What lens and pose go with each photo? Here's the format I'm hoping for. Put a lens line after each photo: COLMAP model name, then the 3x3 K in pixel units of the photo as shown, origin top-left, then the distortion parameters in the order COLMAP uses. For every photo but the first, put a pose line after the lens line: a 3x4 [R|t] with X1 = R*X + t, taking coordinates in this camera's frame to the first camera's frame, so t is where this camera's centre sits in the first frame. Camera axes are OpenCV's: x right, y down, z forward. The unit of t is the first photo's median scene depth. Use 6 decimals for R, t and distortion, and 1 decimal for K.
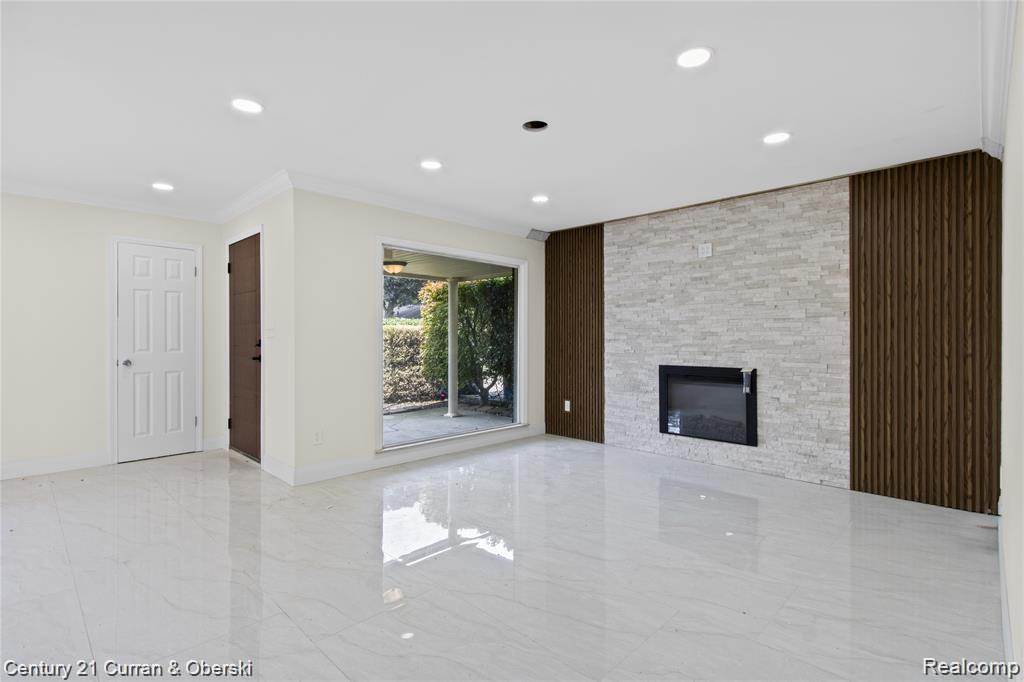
lens RADIAL K [[477.1, 0, 513.5], [0, 477.1, 335.6], [0, 0, 1]] dist [-0.001236, -0.000244]
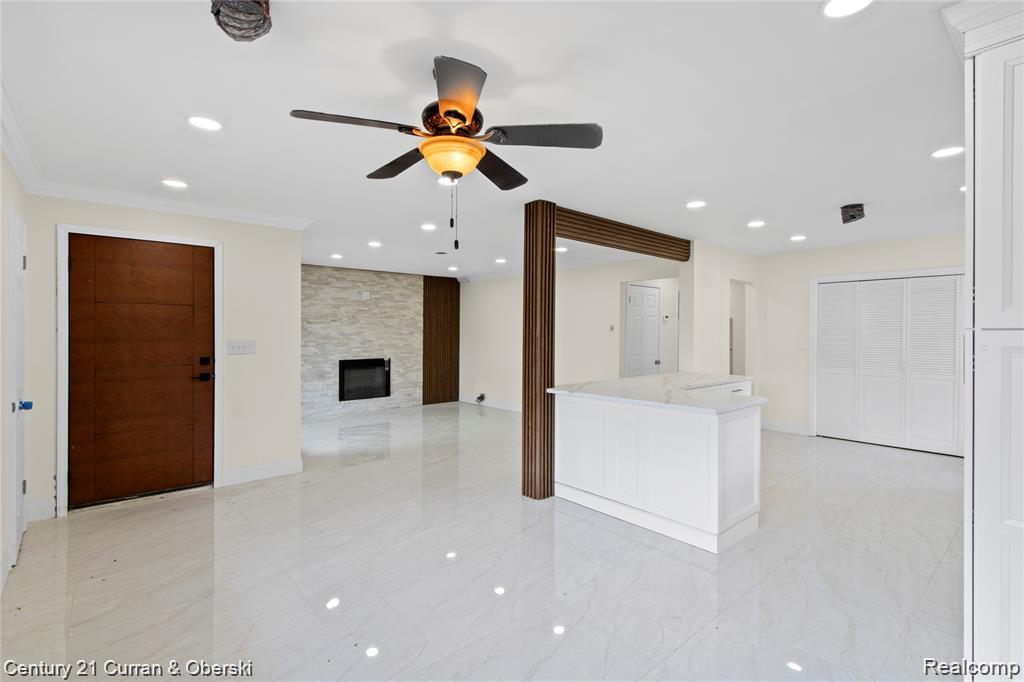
lens RADIAL K [[477.1, 0, 513.2], [0, 477.1, 337.1], [0, 0, 1]] dist [-0.001236, -0.000244]
pose [[0.091978, -0.008938, 0.995721, -1.449242], [-0.001073, 0.999958, 0.009075, -0.038426], [-0.995760, -0.001903, 0.091965, 0.282597]]
